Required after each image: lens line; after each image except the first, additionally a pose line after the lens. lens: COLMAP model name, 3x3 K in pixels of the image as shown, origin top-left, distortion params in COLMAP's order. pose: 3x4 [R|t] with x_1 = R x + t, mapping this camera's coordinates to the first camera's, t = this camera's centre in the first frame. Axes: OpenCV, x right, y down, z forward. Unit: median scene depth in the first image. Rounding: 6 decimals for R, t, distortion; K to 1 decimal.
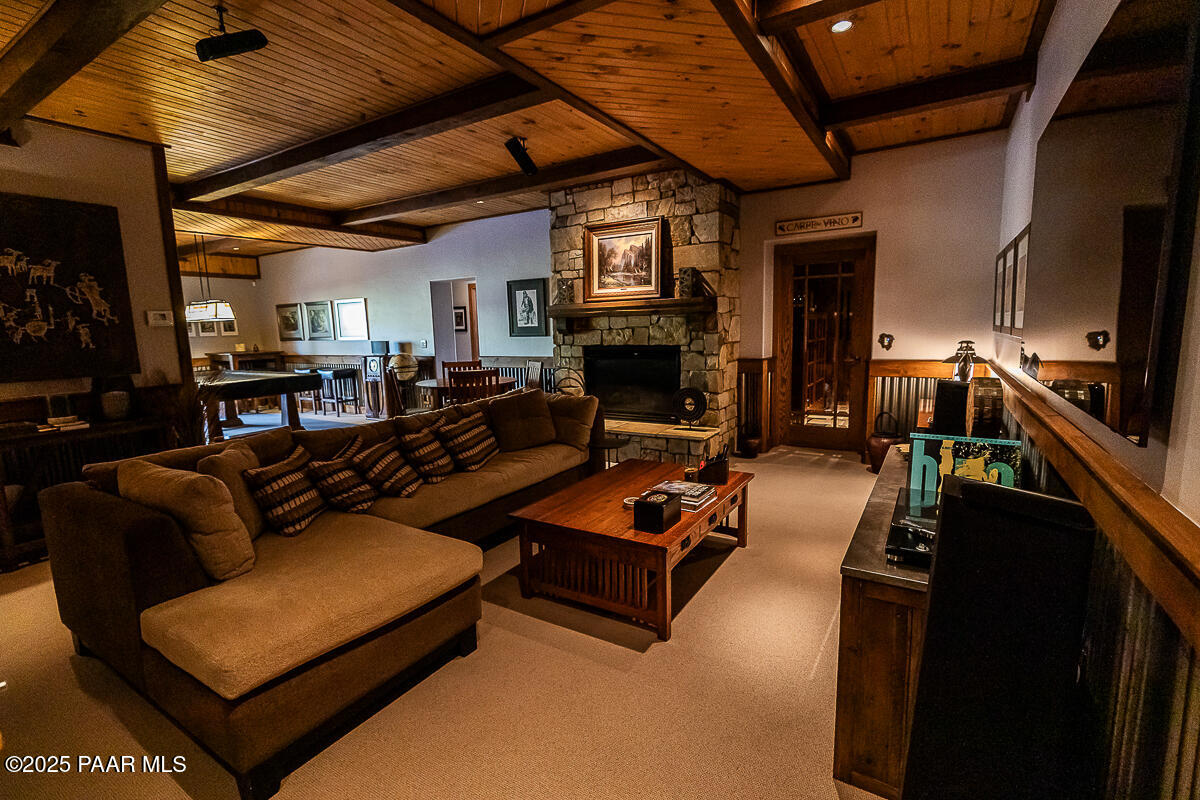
lens RADIAL K [[541.1, 0, 596.1], [0, 541.1, 403.2], [0, 0, 1]] dist [-0.003423, 0.000368]
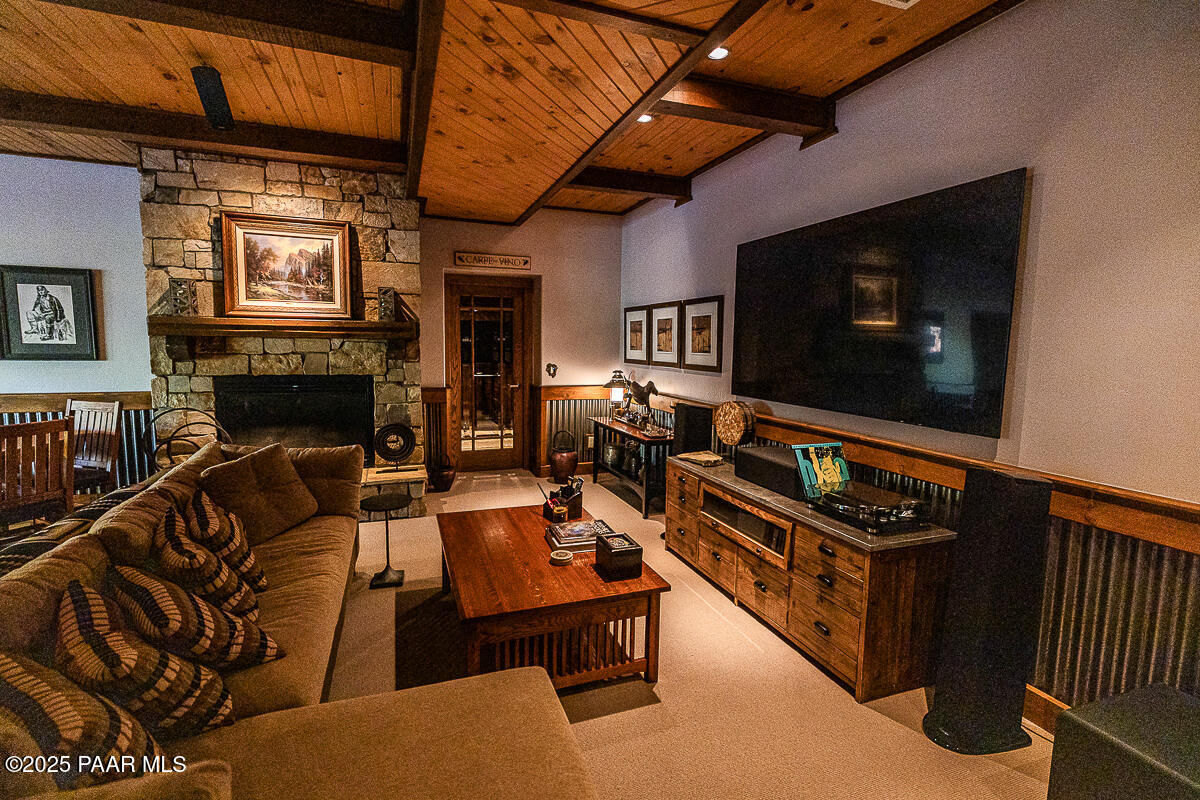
lens RADIAL K [[541.1, 0, 594.6], [0, 541.1, 399.7], [0, 0, 1]] dist [-0.003423, 0.000368]
pose [[0.612386, -0.047509, 0.789130, -0.306599], [0.080243, 0.996773, -0.002260, -0.037059], [-0.786476, 0.064706, 0.614222, 0.193362]]
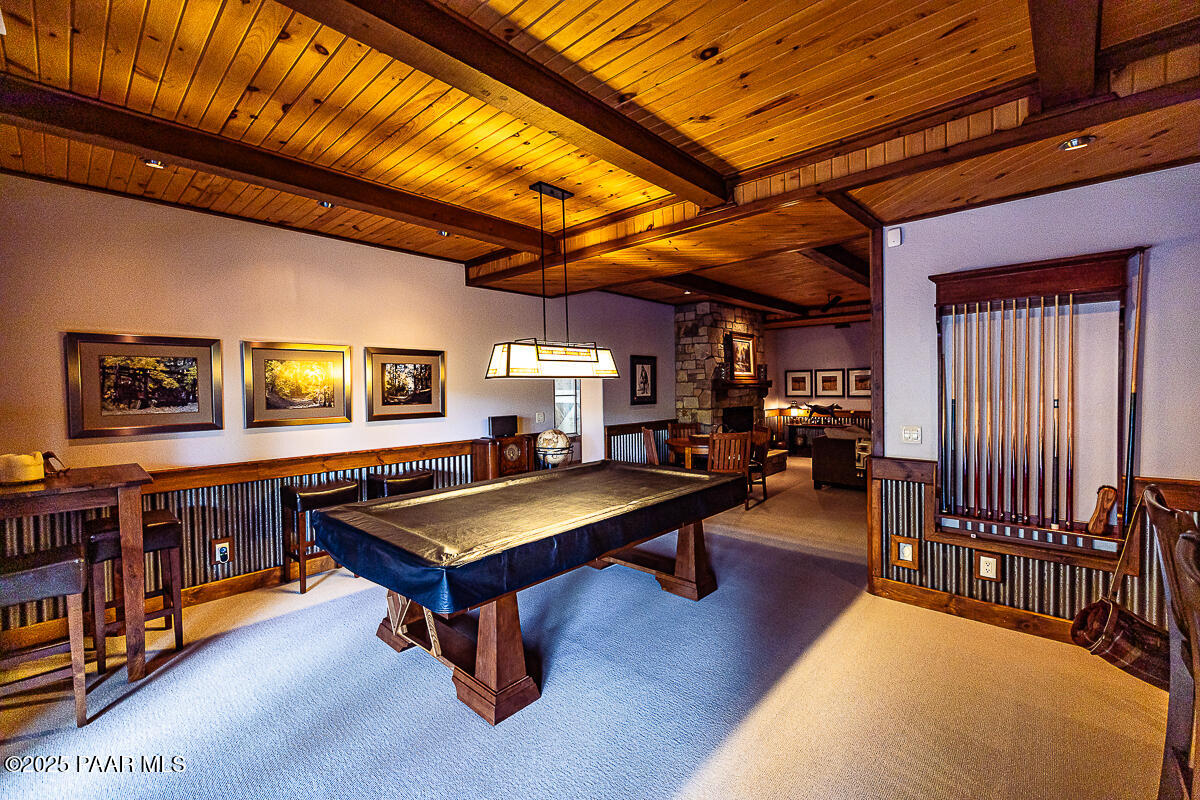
lens RADIAL K [[511.9, 0, 598.3], [0, 511.9, 397.1], [0, 0, 1]] dist [-0.042216, 0.013051]
pose [[0.189323, 0.006205, 0.981895, -1.586293], [0.149339, 0.988165, -0.035039, -0.151958], [-0.970492, 0.153269, 0.186155, 1.171869]]
